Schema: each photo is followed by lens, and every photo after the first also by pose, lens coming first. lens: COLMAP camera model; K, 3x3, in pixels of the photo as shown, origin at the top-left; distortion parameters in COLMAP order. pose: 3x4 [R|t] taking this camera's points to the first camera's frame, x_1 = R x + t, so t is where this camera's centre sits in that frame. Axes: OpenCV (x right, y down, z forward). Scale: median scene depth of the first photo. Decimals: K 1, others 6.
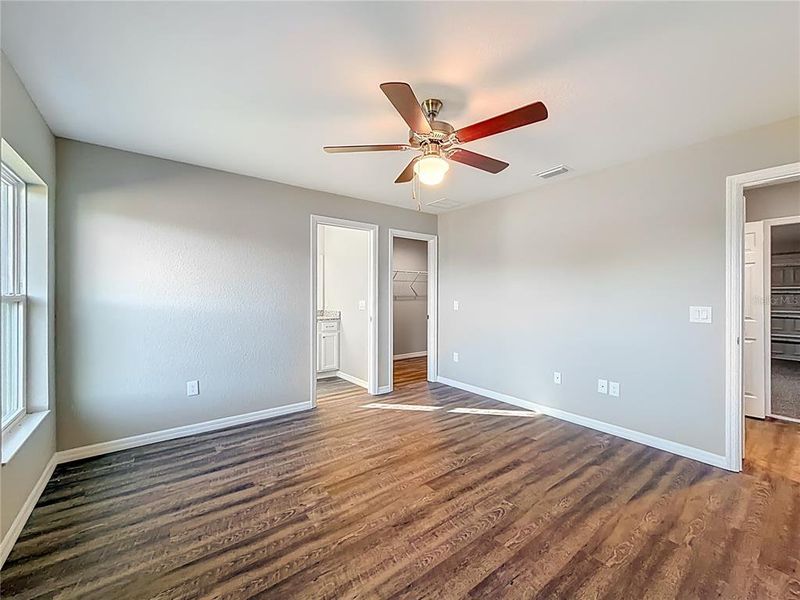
lens RADIAL K [[329.7, 0, 400.0], [0, 329.7, 296.1], [0, 0, 1]] dist [0.002431, -0.000658]
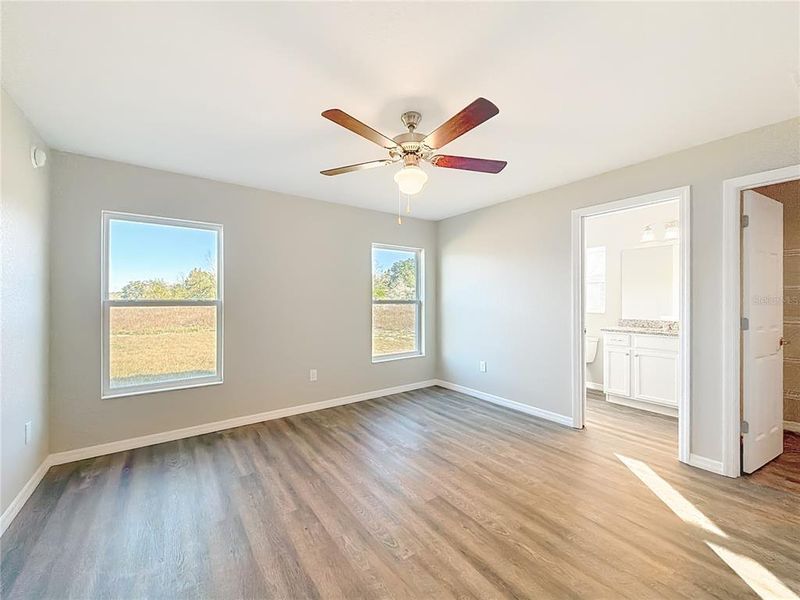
lens RADIAL K [[329.7, 0, 403.2], [0, 329.7, 299.6], [0, 0, 1]] dist [0.002431, -0.000658]
pose [[-0.034009, -0.004287, -0.999412, 0.848706], [-0.002371, 0.999988, -0.004209, -0.000737], [0.999419, 0.002226, -0.034019, 0.752998]]
